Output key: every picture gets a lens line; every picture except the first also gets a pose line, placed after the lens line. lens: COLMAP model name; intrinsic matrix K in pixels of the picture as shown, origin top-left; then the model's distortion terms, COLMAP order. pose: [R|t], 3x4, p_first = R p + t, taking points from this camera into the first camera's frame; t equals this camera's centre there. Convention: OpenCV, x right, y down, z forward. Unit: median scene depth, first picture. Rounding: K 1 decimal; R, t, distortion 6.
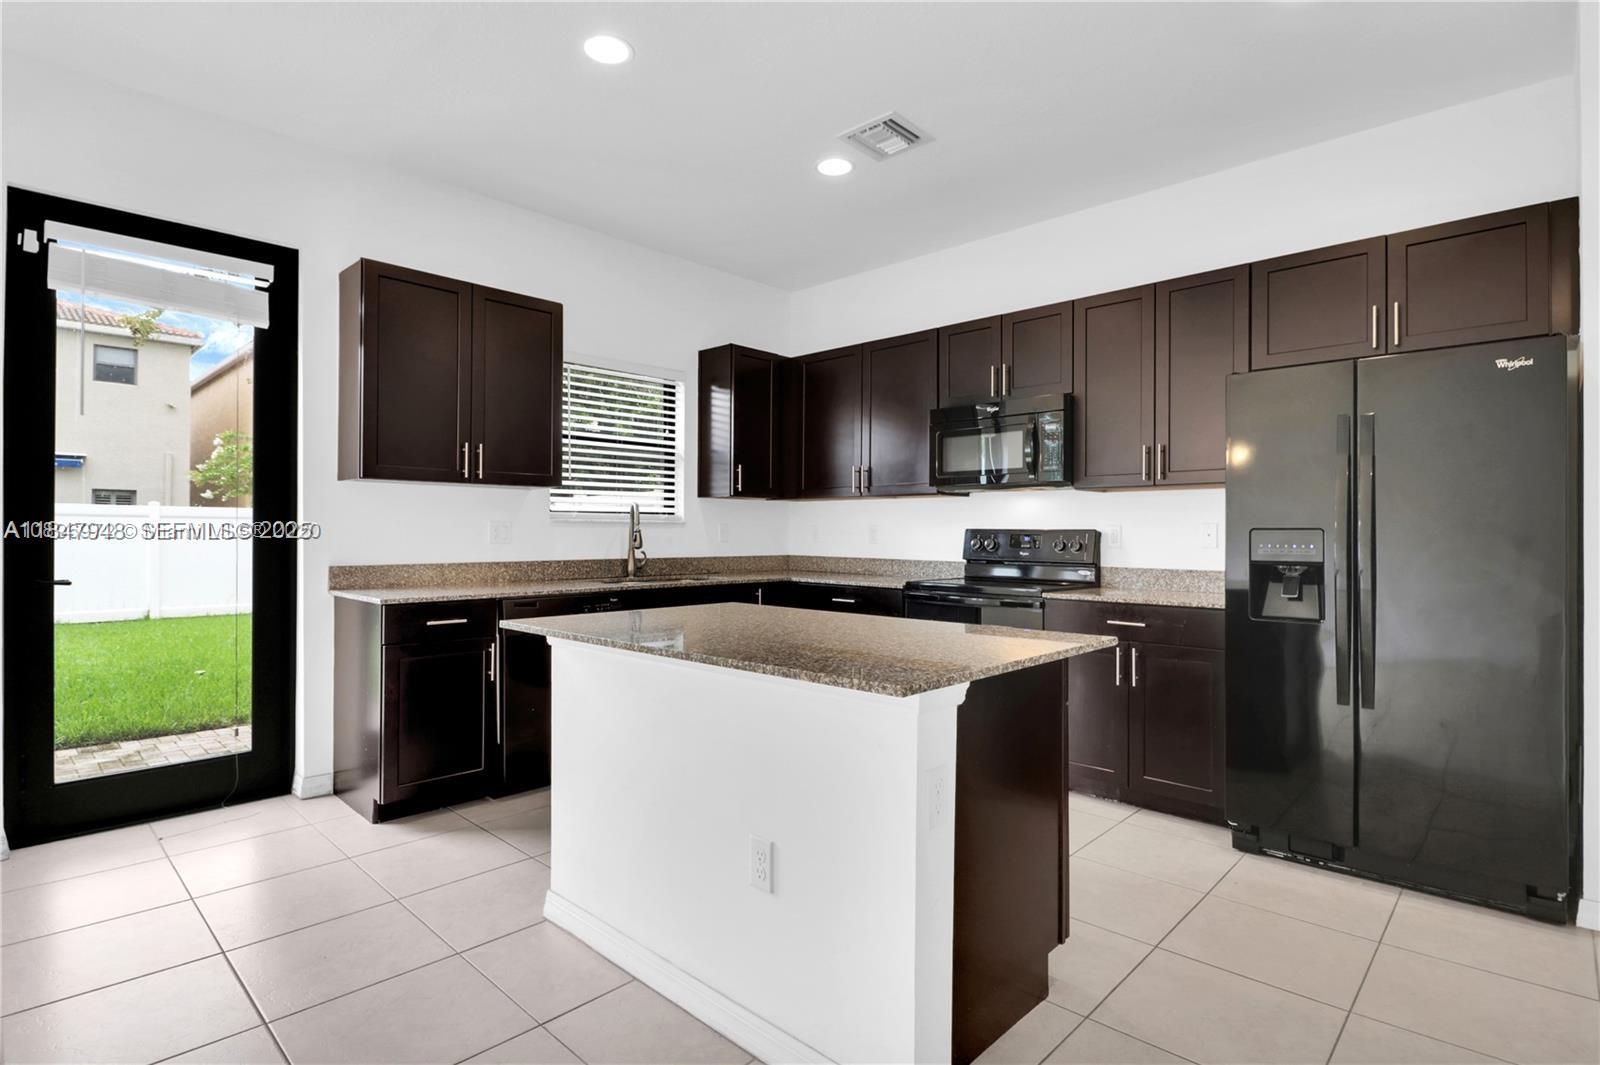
lens RADIAL K [[800.7, 0, 798.2], [0, 800.7, 526.8], [0, 0, 1]] dist [-0.002062, -0.007263]
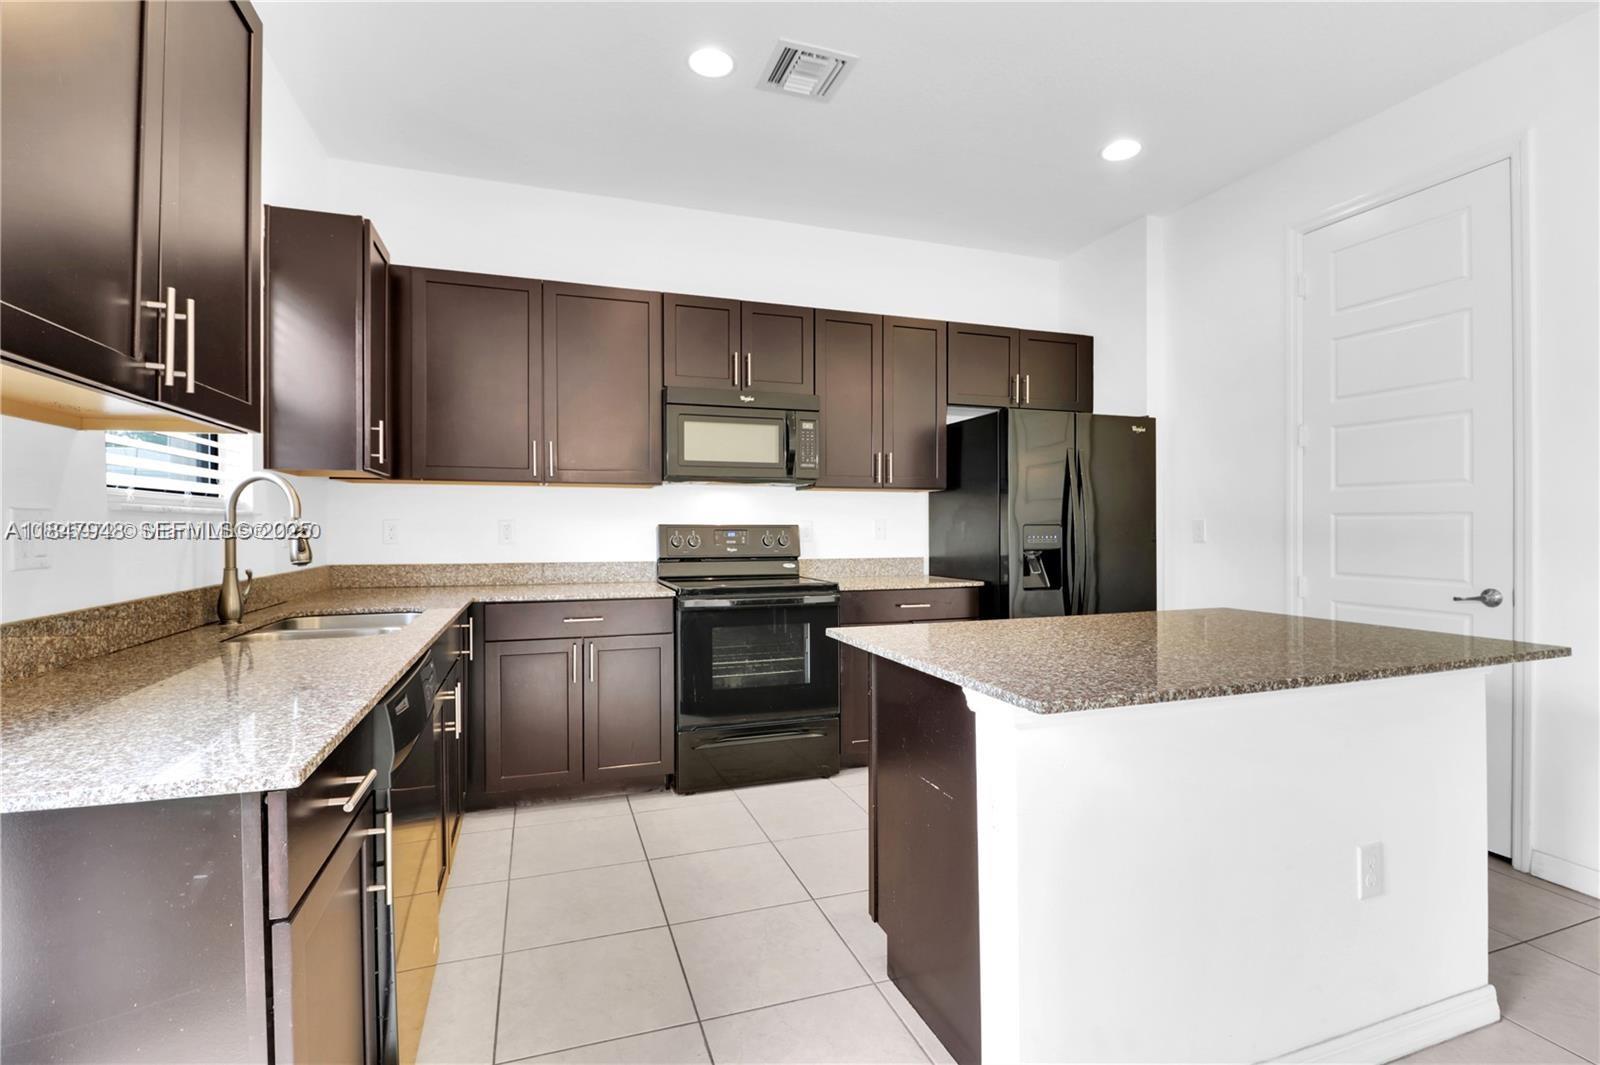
lens RADIAL K [[748.6, 0, 816.6], [0, 748.6, 529.2], [0, 0, 1]] dist [-0.006207, -0.006684]
pose [[0.444622, -0.009451, 0.895669, -0.500234], [-0.003111, 0.999922, 0.012095, -0.002884], [-0.895713, -0.008164, 0.444558, 0.512711]]
